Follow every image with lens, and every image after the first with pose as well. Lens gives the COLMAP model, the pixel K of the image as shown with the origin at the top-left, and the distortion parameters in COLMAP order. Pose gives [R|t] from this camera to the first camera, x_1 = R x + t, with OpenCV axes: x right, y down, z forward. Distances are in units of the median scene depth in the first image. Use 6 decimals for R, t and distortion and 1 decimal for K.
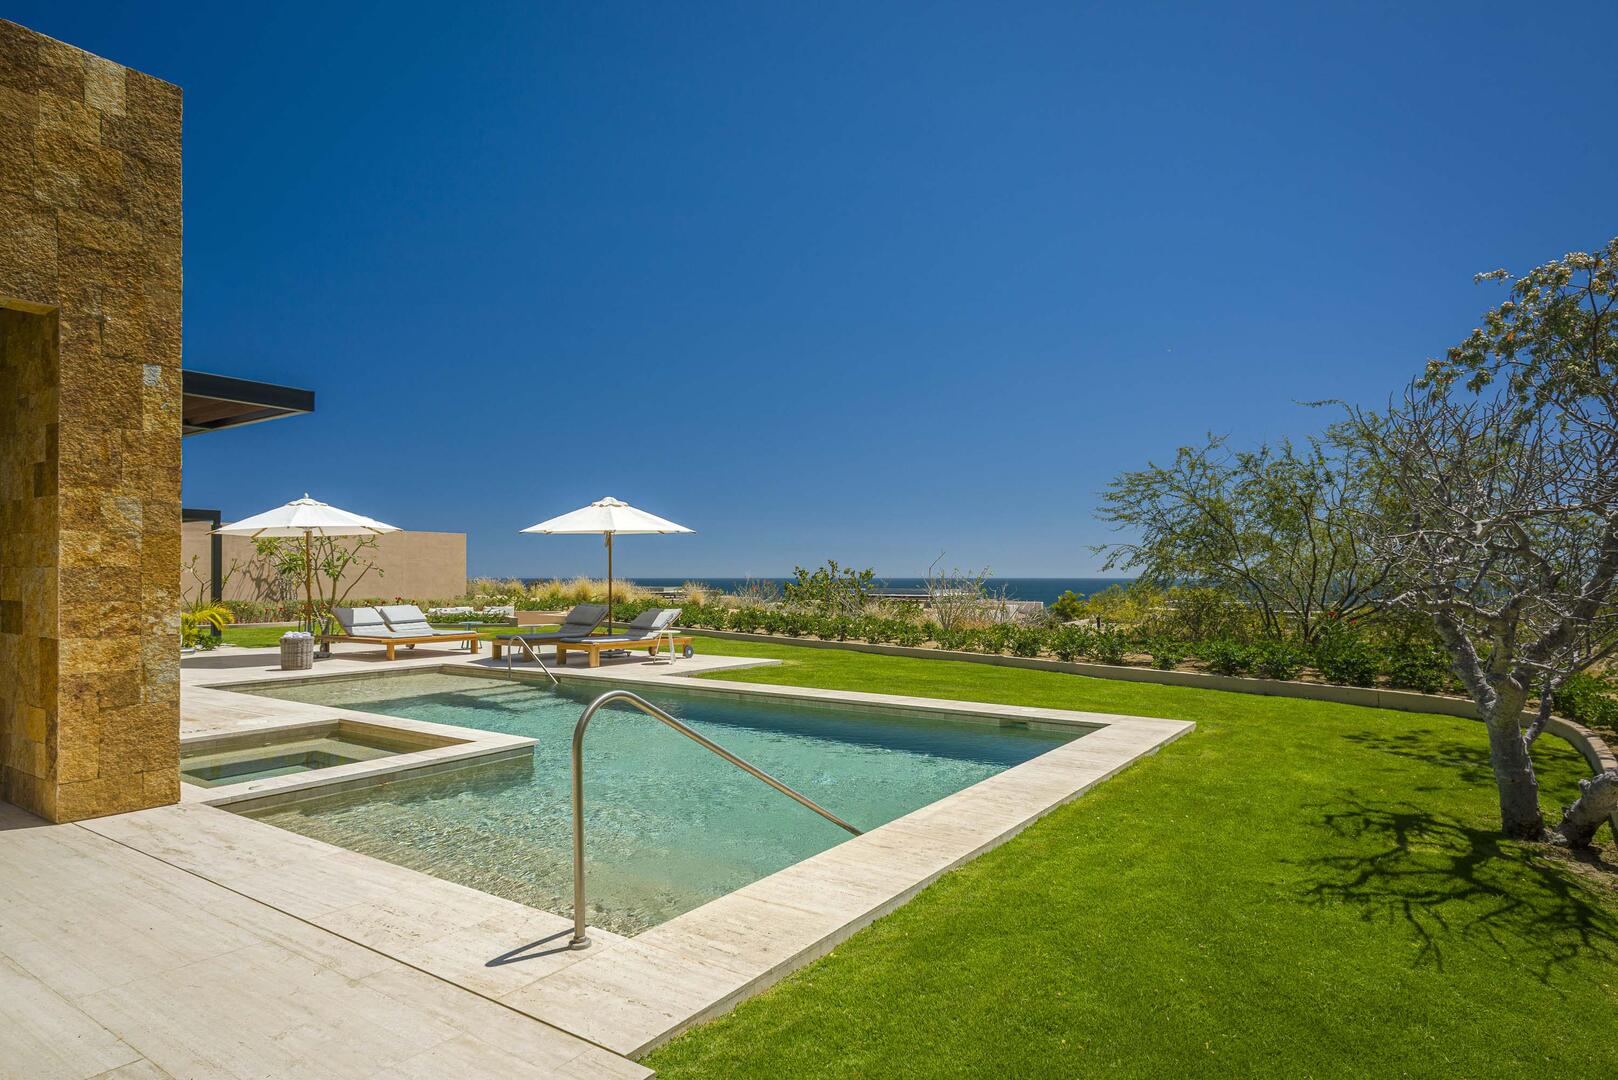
lens RADIAL K [[893.2, 0, 807.6], [0, 893.2, 576.2], [0, 0, 1]] dist [0.016316, -0.002738]
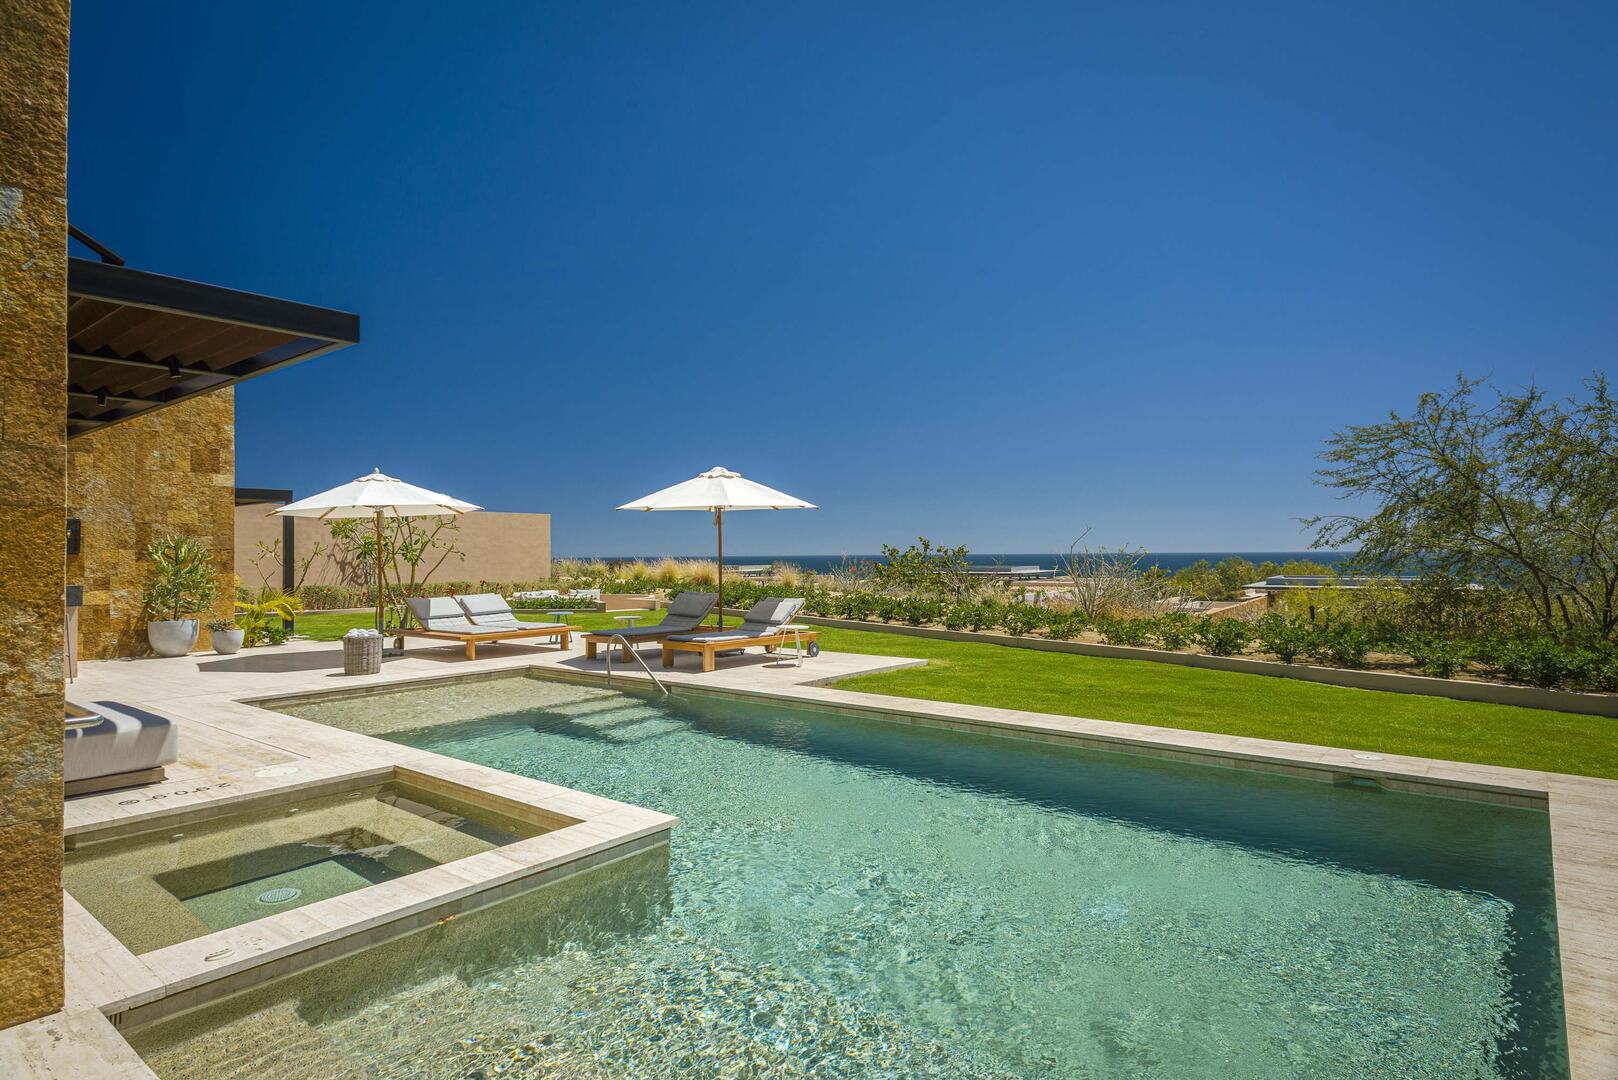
lens RADIAL K [[893.2, 0, 811.0], [0, 893.2, 547.2], [0, 0, 1]] dist [0.016316, -0.002738]
pose [[0.996855, -0.008403, -0.078794, -0.067403], [0.007812, 0.999939, -0.007805, -0.004613], [0.078855, 0.007165, 0.996860, 0.159494]]
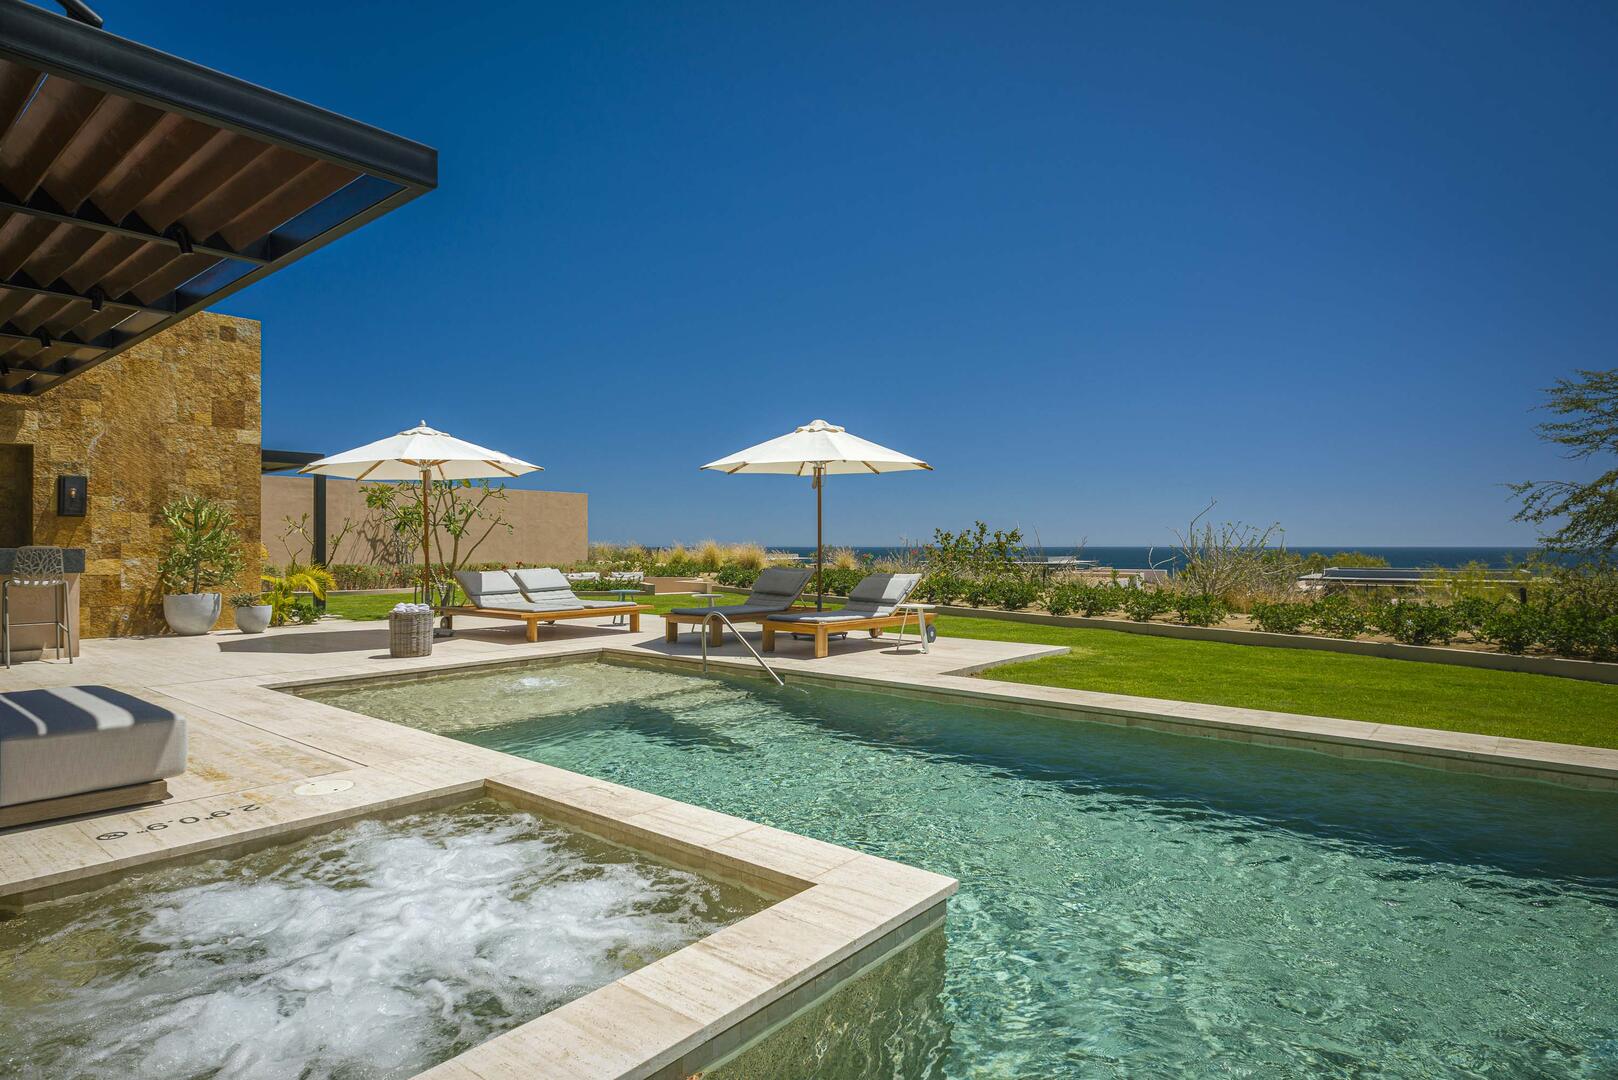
lens RADIAL K [[893.2, 0, 813.2], [0, 893.2, 546.8], [0, 0, 1]] dist [0.016316, -0.002738]
pose [[0.995348, 0.000011, -0.096349, -0.153863], [0.000147, 0.999999, 0.001627, 0.013493], [0.096349, -0.001634, 0.995346, 0.270634]]
